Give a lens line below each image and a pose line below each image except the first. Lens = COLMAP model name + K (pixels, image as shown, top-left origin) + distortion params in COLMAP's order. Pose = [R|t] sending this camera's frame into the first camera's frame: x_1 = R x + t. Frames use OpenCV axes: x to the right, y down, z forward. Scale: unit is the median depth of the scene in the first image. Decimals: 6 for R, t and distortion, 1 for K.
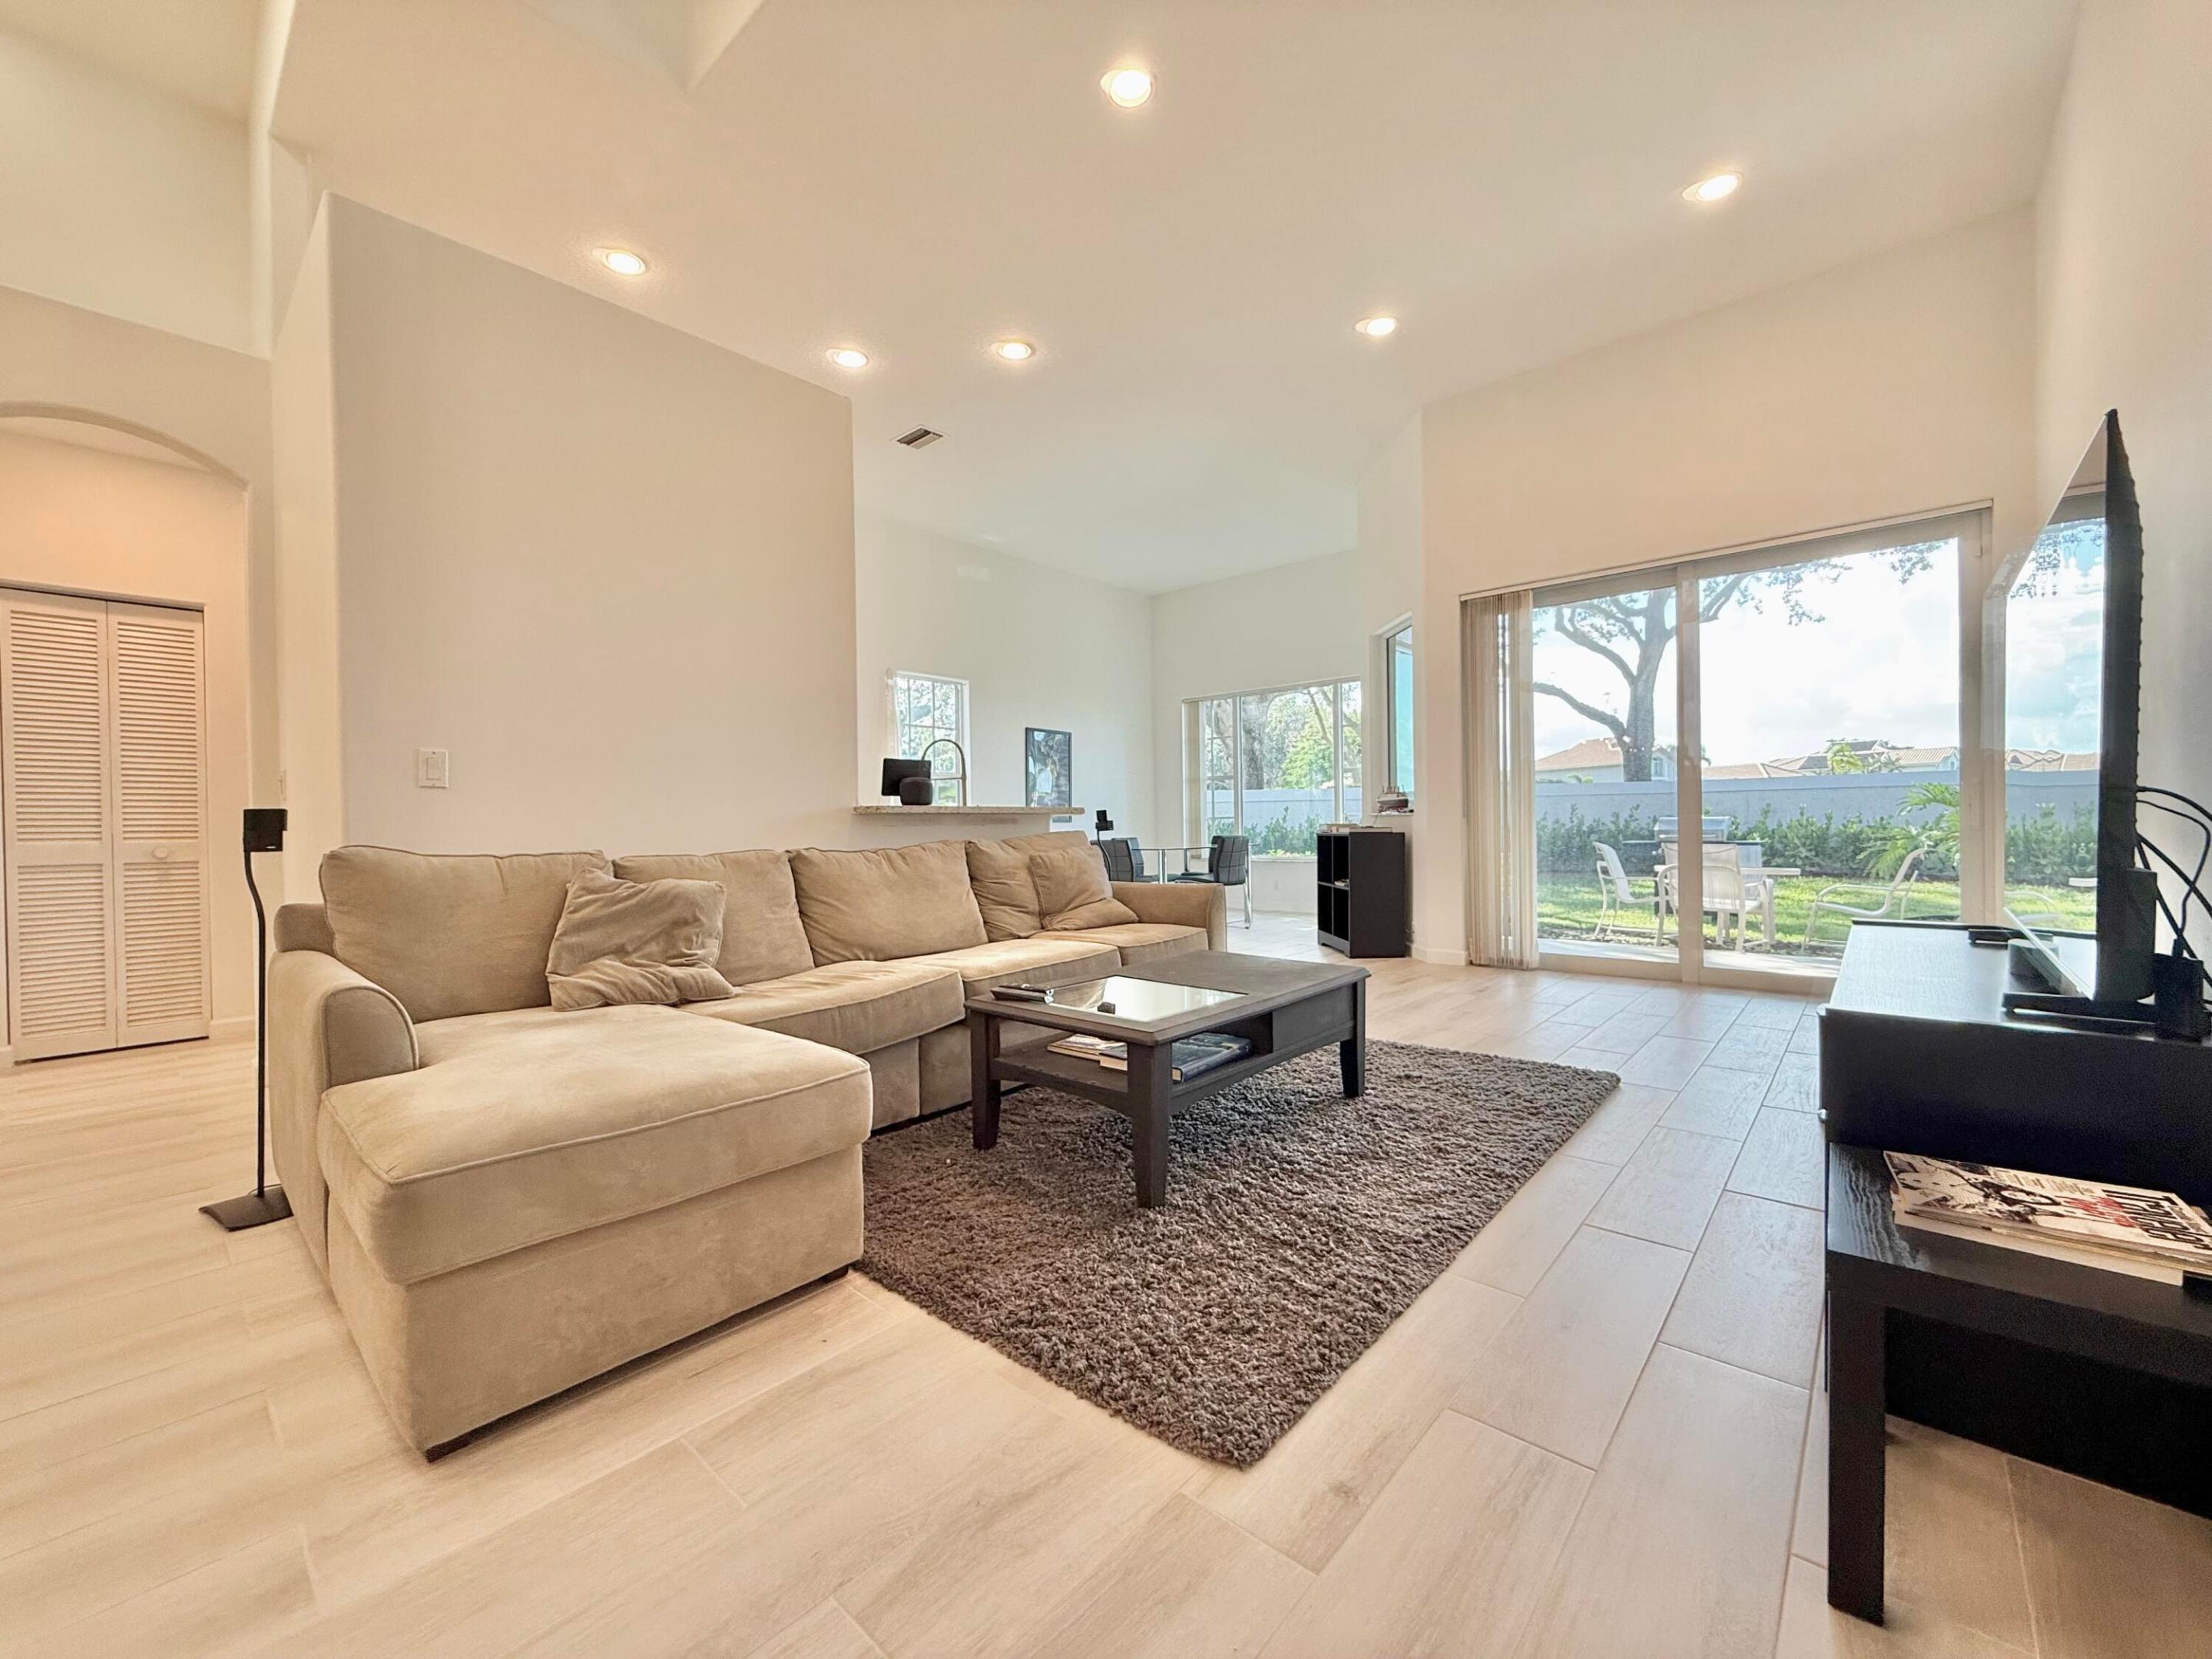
lens RADIAL K [[882.9, 0, 1100.7], [0, 882.9, 829.1], [0, 0, 1]] dist [-0.000372, -0.000216]
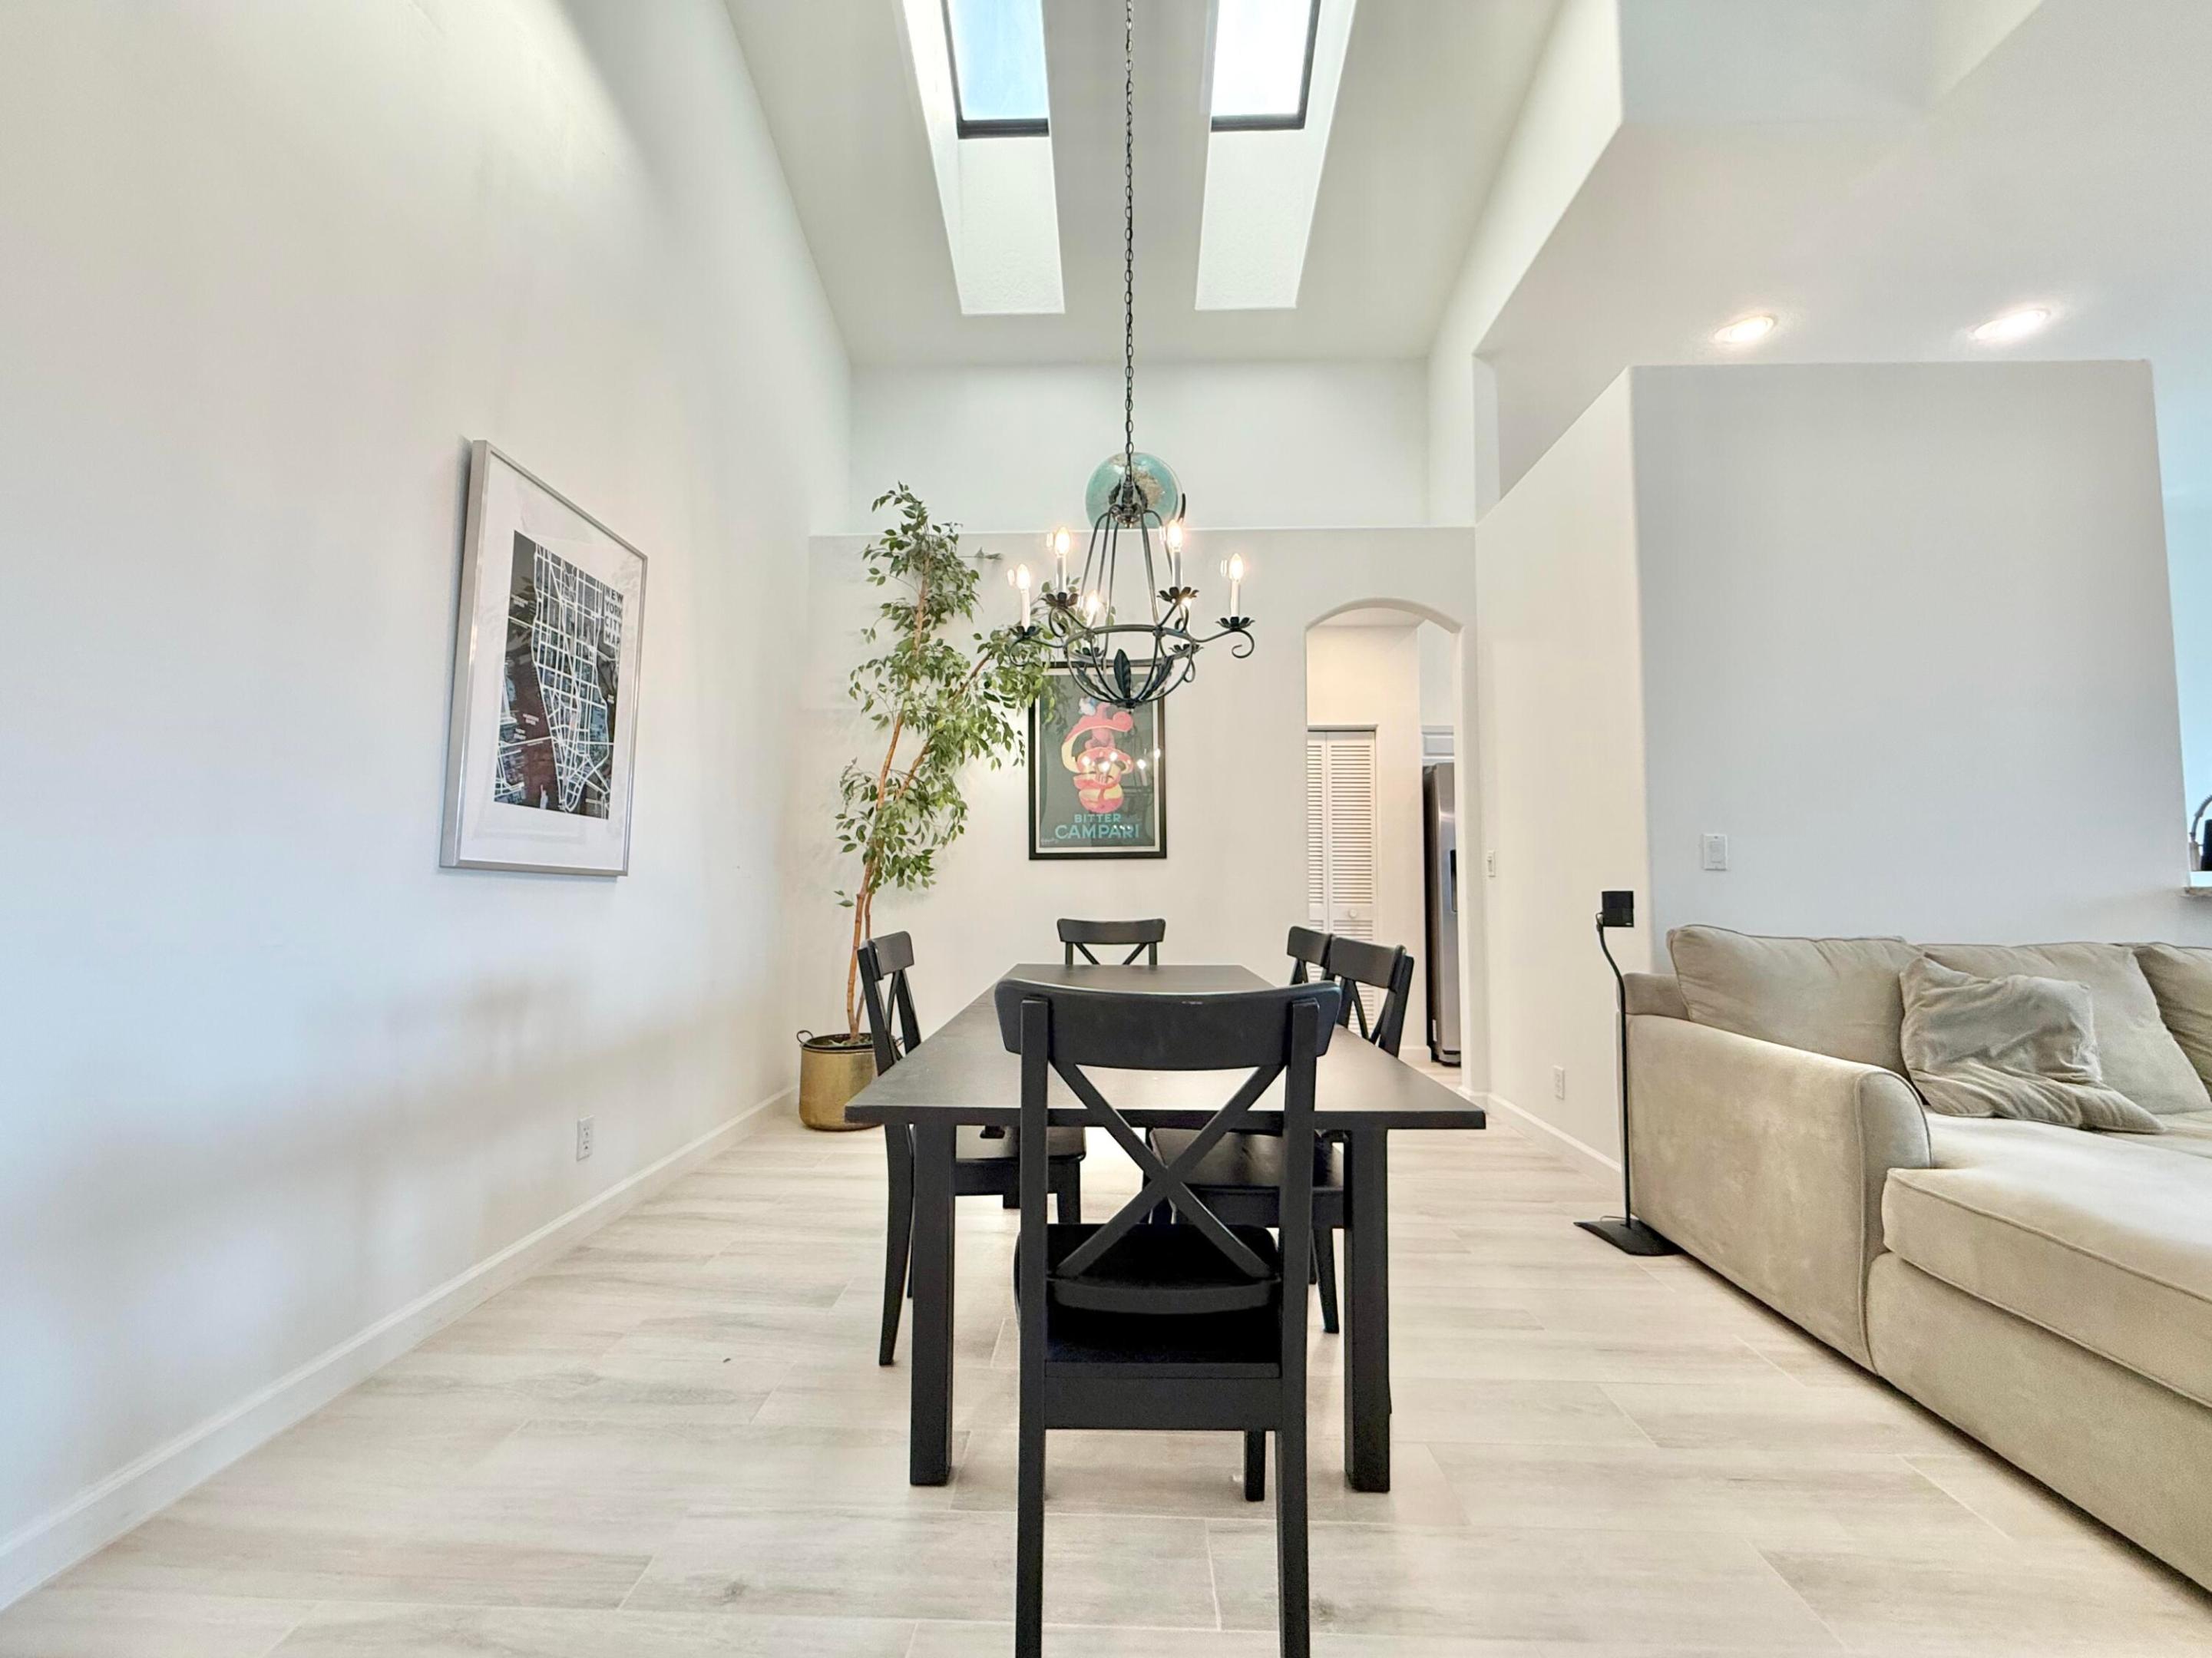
lens RADIAL K [[895.2, 0, 1101.4], [0, 895.2, 832.5], [0, 0, 1]] dist [-0.000926, -0.000012]
pose [[0.645291, -0.032332, -0.763252, -0.286461], [-0.017227, 0.998234, -0.056850, -0.012529], [0.763743, 0.049833, 0.643595, -0.180419]]
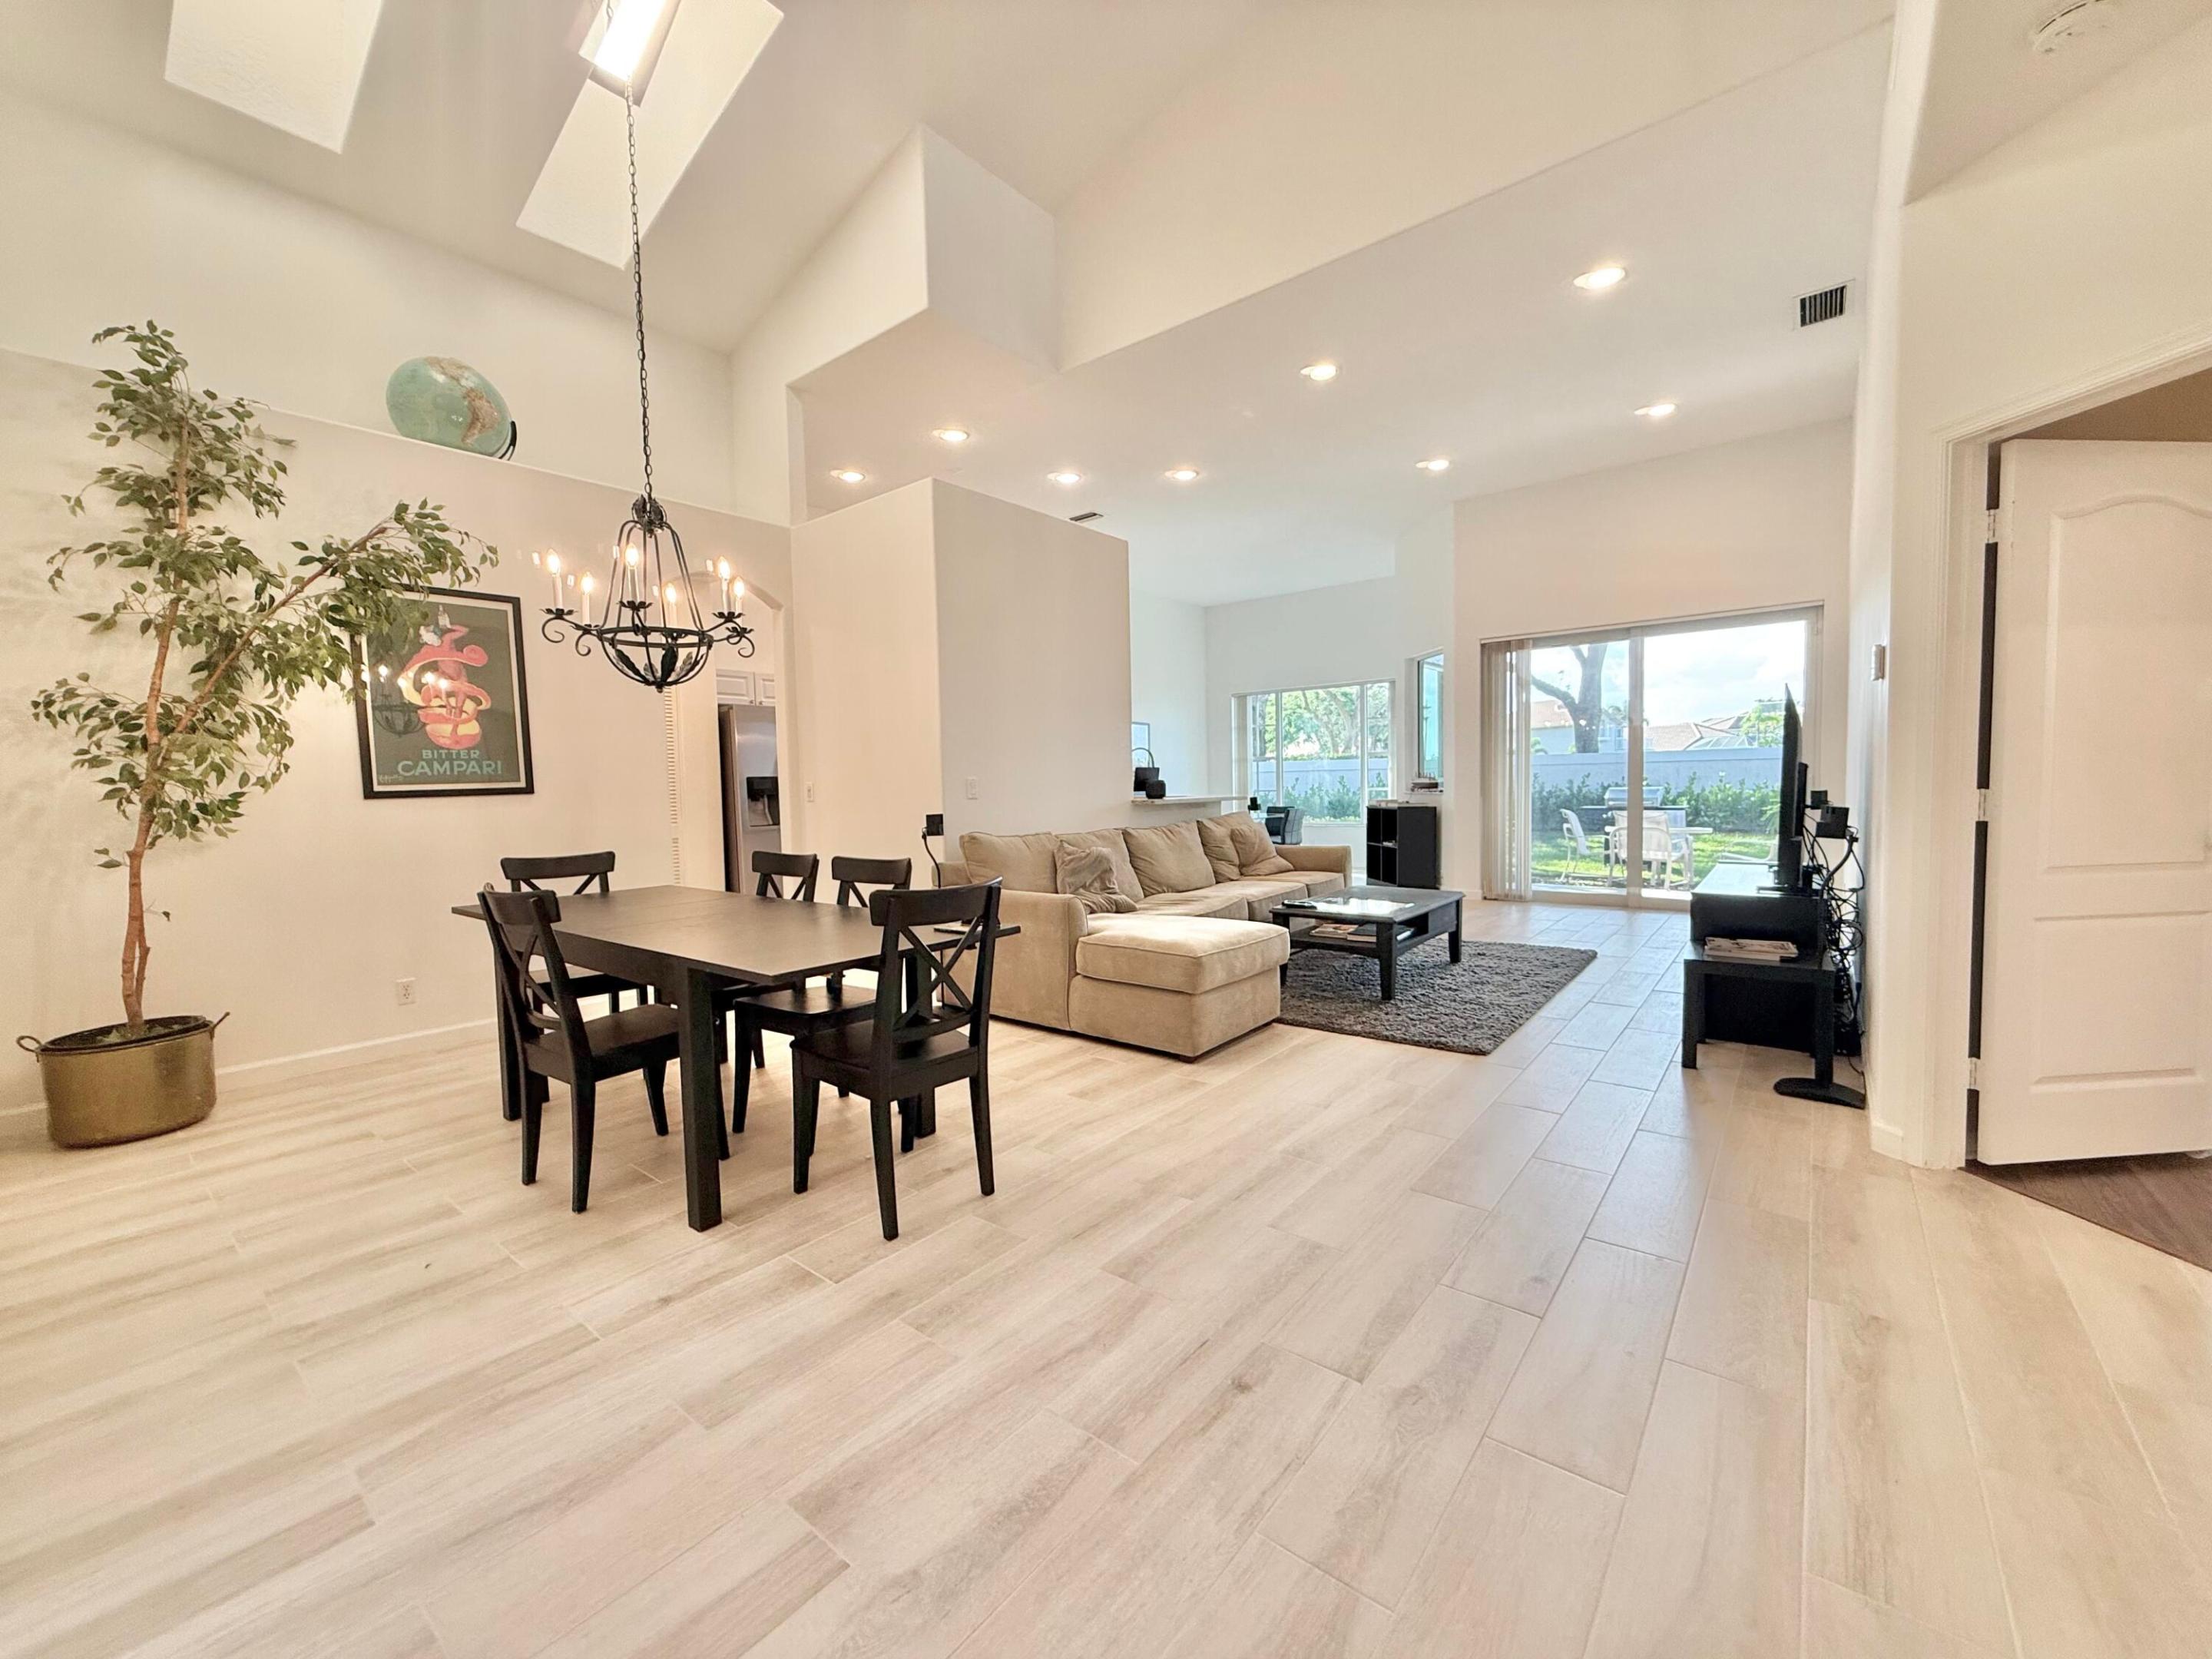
lens RADIAL K [[882.9, 0, 1100.7], [0, 882.9, 829.1], [0, 0, 1]] dist [-0.000372, -0.000216]
pose [[0.998662, -0.010027, 0.050741, -0.409149], [0.007698, 0.998916, 0.045898, -0.046136], [-0.051146, -0.045446, 0.997657, -0.584261]]
